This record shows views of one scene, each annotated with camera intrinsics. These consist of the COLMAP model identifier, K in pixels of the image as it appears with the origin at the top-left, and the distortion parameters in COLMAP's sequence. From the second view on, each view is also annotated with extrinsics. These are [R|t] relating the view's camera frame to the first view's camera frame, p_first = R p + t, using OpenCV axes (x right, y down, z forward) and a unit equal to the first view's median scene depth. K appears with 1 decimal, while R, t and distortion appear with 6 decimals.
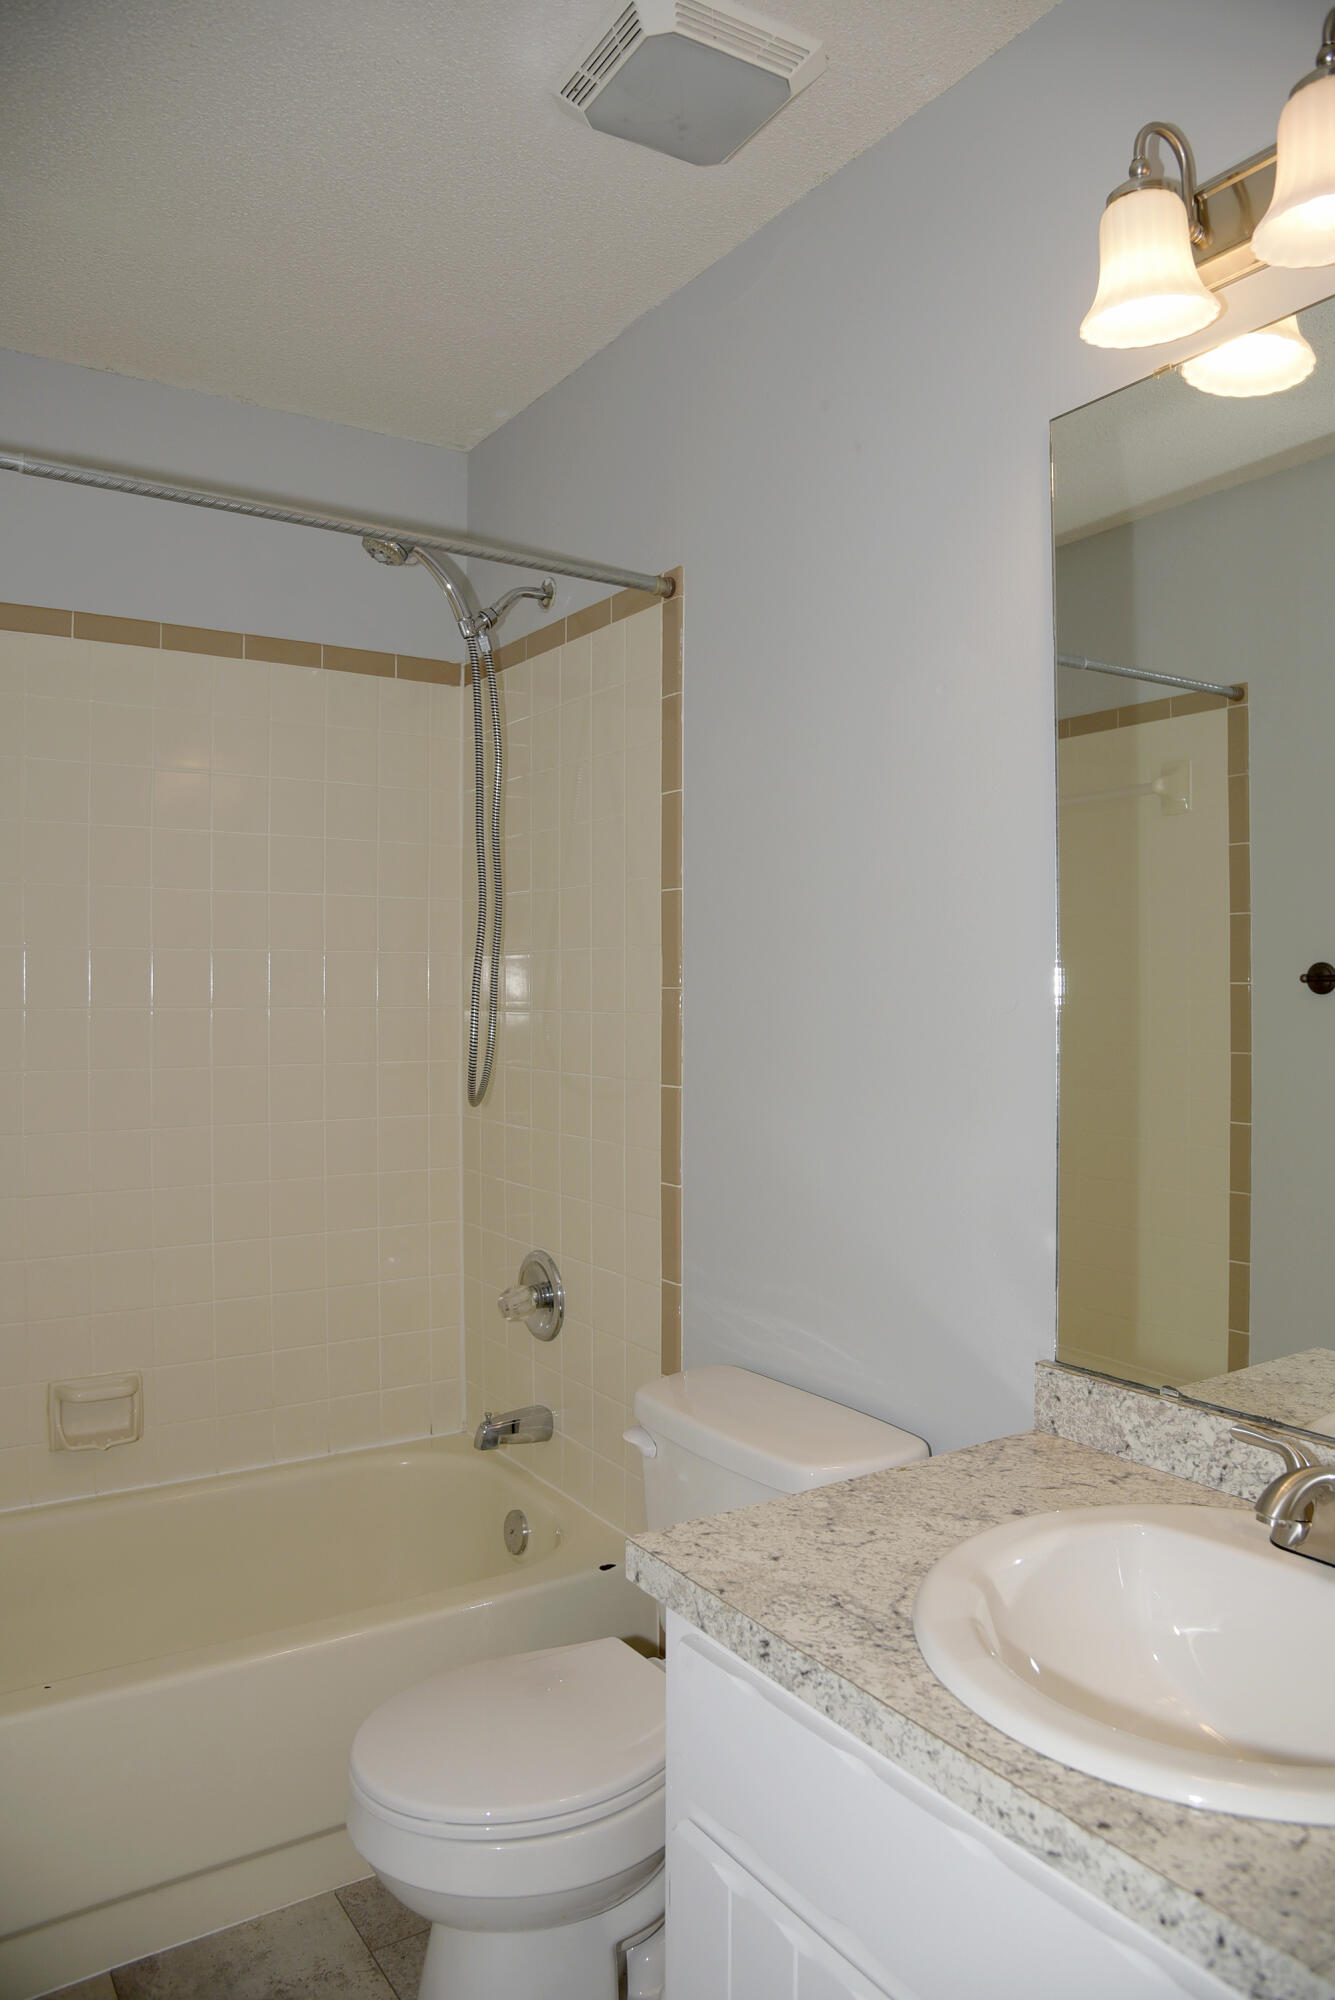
lens RADIAL K [[1351.6, 0, 668.6], [0, 1351.6, 997.9], [0, 0, 1]] dist [-0.095179, 0.032011]
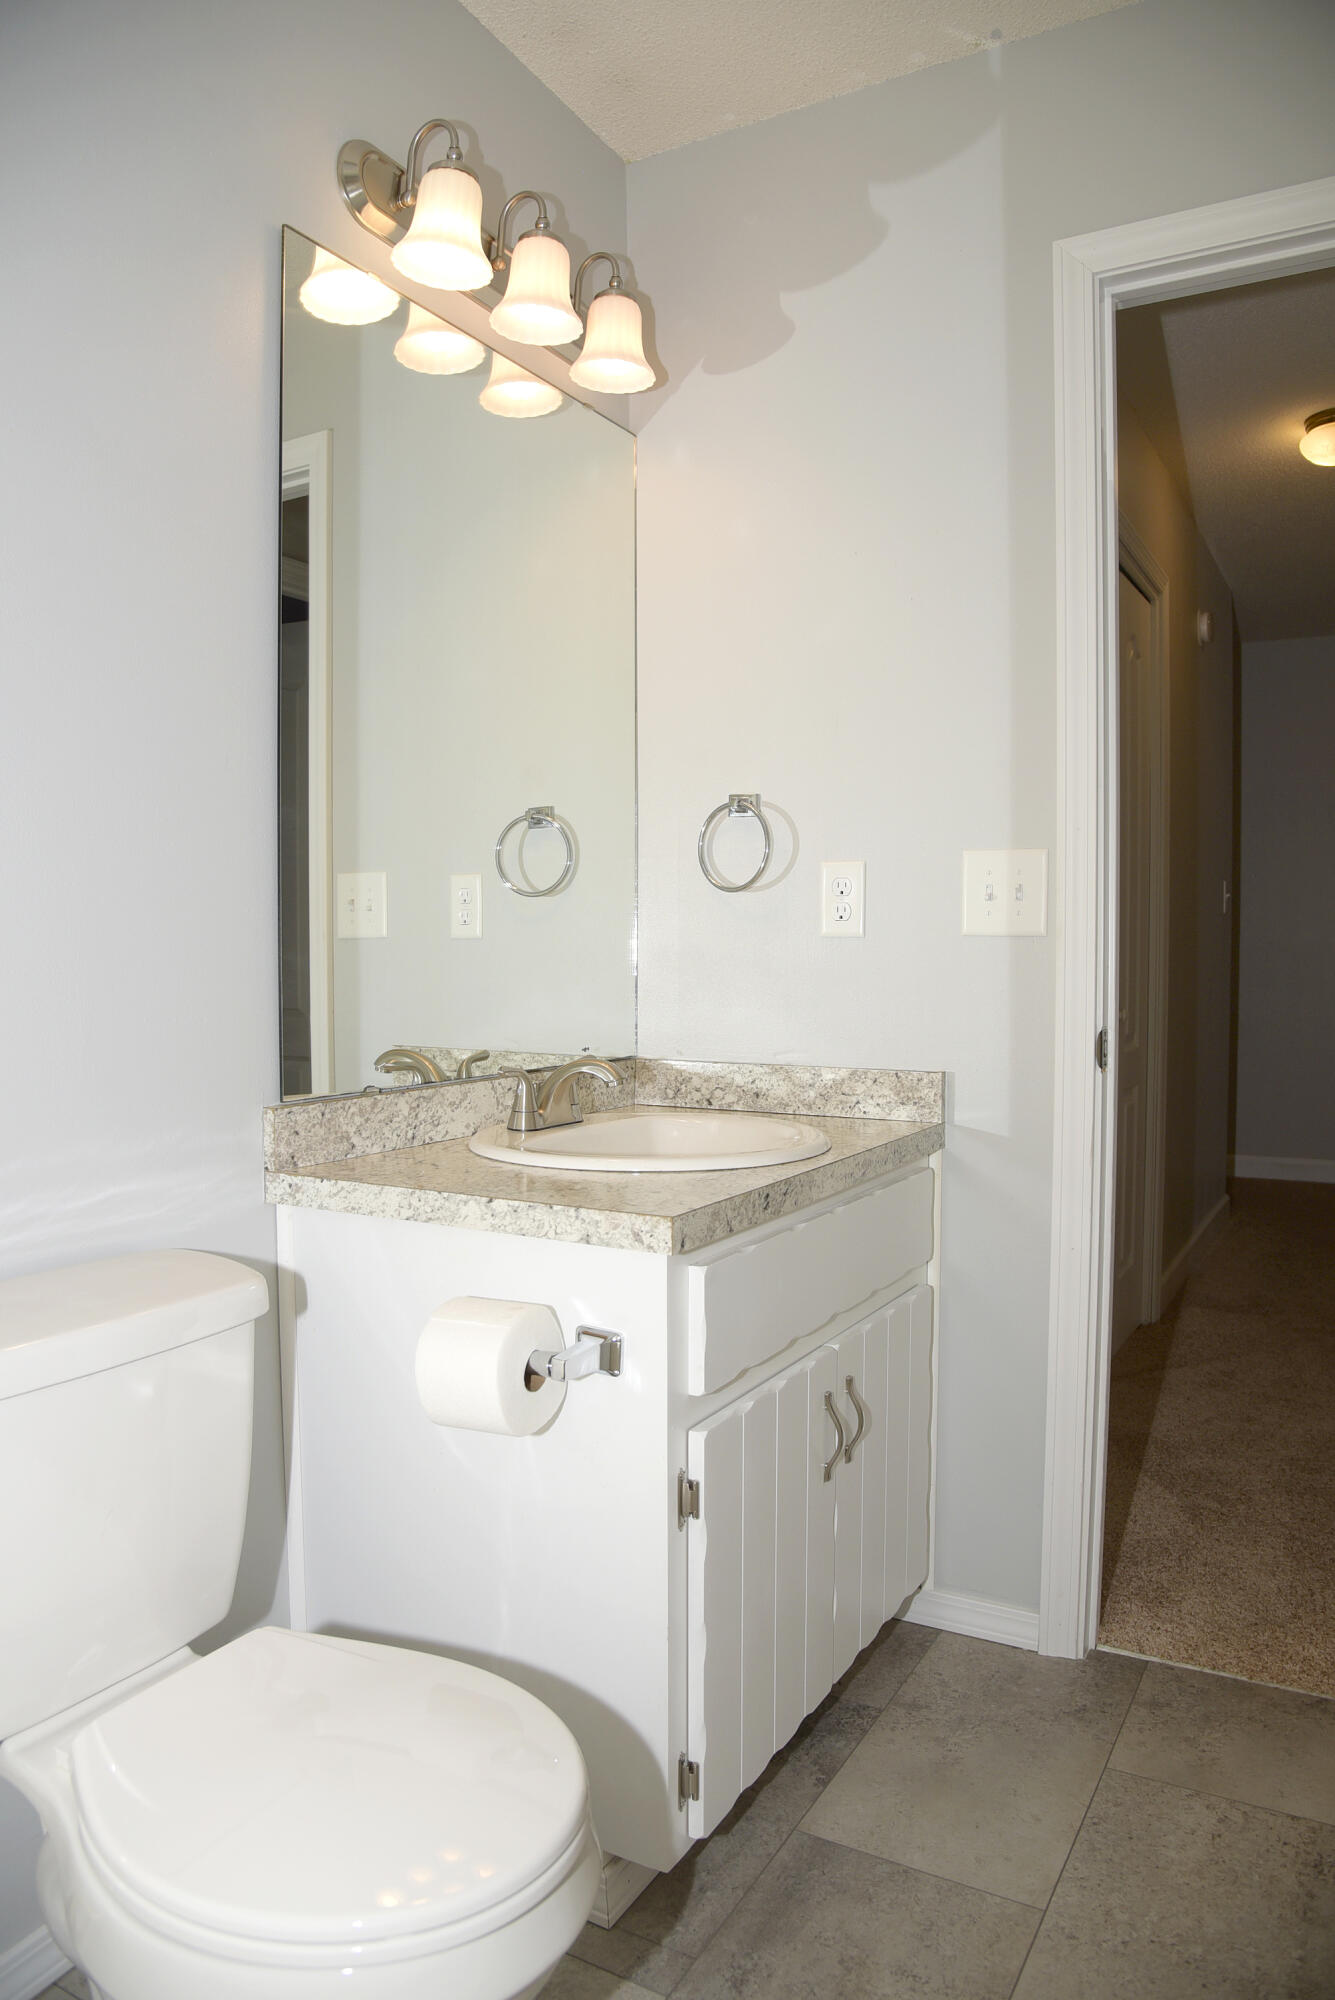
lens RADIAL K [[1351.6, 0, 668.1], [0, 1351.6, 1002.9], [0, 0, 1]] dist [-0.095179, 0.032011]
pose [[-0.462172, -0.024265, 0.886458, -0.864531], [0.008982, 0.999446, 0.032041, 0.173815], [-0.886745, 0.022770, -0.461698, 1.313659]]
